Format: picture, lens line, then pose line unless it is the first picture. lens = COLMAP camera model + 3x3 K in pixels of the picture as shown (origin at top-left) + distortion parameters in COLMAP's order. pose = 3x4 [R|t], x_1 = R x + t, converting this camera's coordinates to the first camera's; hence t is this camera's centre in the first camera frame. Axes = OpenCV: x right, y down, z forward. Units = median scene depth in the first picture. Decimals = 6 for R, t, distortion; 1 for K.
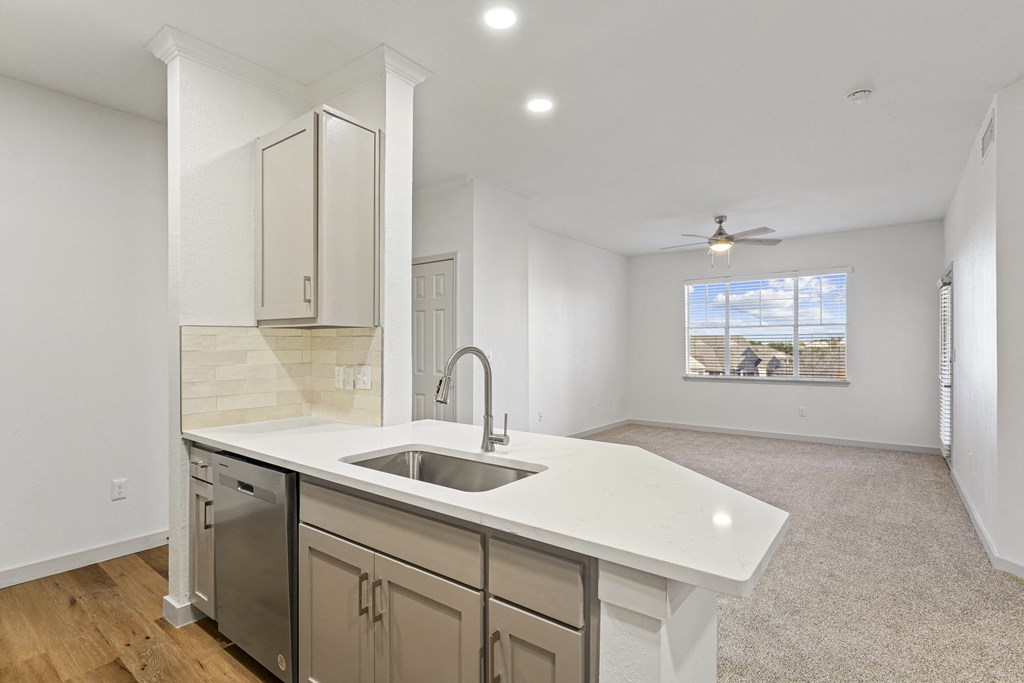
lens RADIAL K [[507.6, 0, 512.0], [0, 507.6, 341.5], [0, 0, 1]] dist [0.000753, 0.000156]
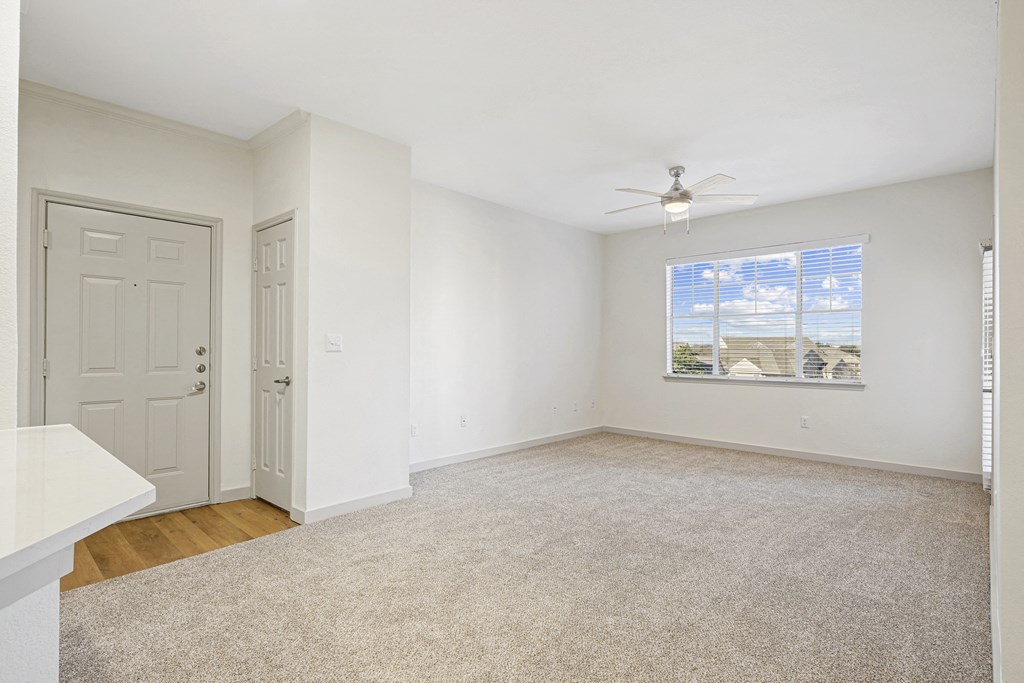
lens RADIAL K [[517.4, 0, 512.0], [0, 517.4, 341.5], [0, 0, 1]] dist [0.000637, -0.000285]
pose [[0.994774, 0.003977, -0.102027, 0.229191], [-0.004322, 0.999986, -0.003156, 0.021301], [0.102013, 0.003580, 0.994777, 0.178803]]
